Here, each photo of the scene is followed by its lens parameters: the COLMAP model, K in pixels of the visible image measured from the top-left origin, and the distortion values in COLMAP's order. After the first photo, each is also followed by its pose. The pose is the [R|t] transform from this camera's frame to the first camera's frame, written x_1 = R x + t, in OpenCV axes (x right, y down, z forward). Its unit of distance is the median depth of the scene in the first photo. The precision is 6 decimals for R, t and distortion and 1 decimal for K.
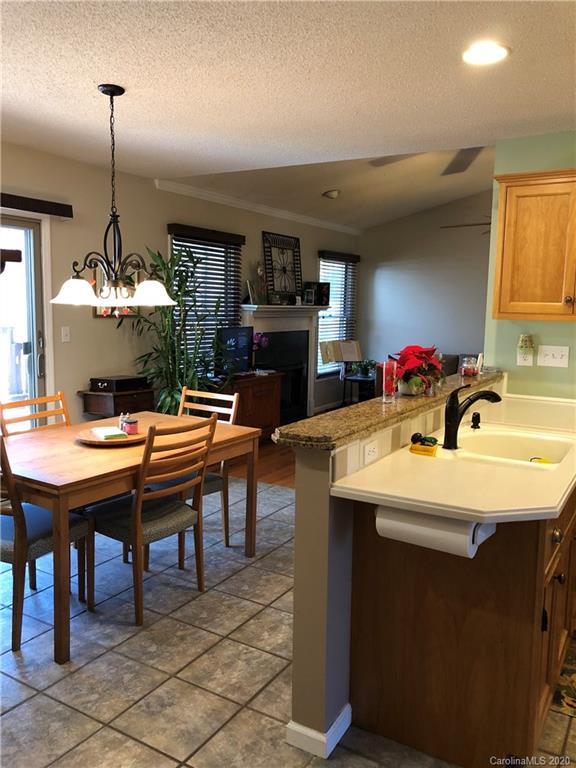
lens RADIAL K [[636.9, 0, 289.6], [0, 636.9, 384.2], [0, 0, 1]] dist [0.059550, -0.036194]
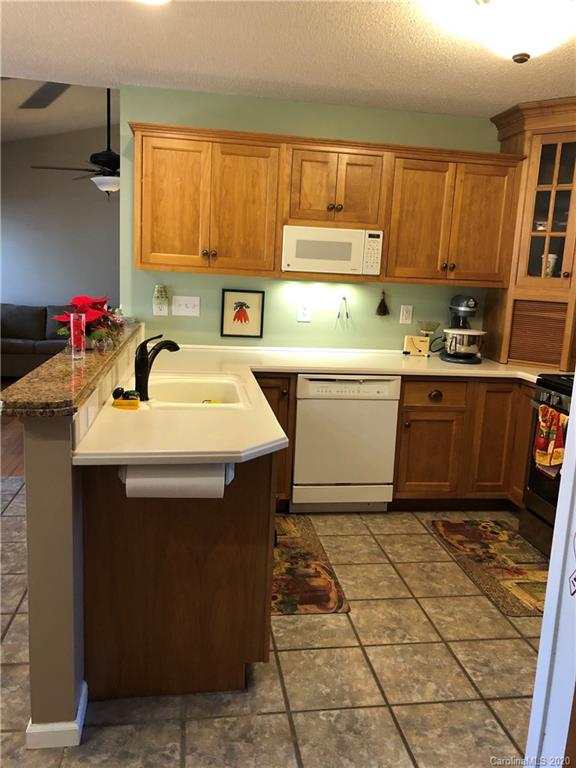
lens RADIAL K [[636.9, 0, 288.8], [0, 636.9, 383.9], [0, 0, 1]] dist [0.059550, -0.036194]
pose [[0.774626, -0.096868, 0.624957, -0.188373], [0.050109, 0.994494, 0.092036, -0.005000], [-0.630431, -0.039977, 0.775215, 0.085642]]
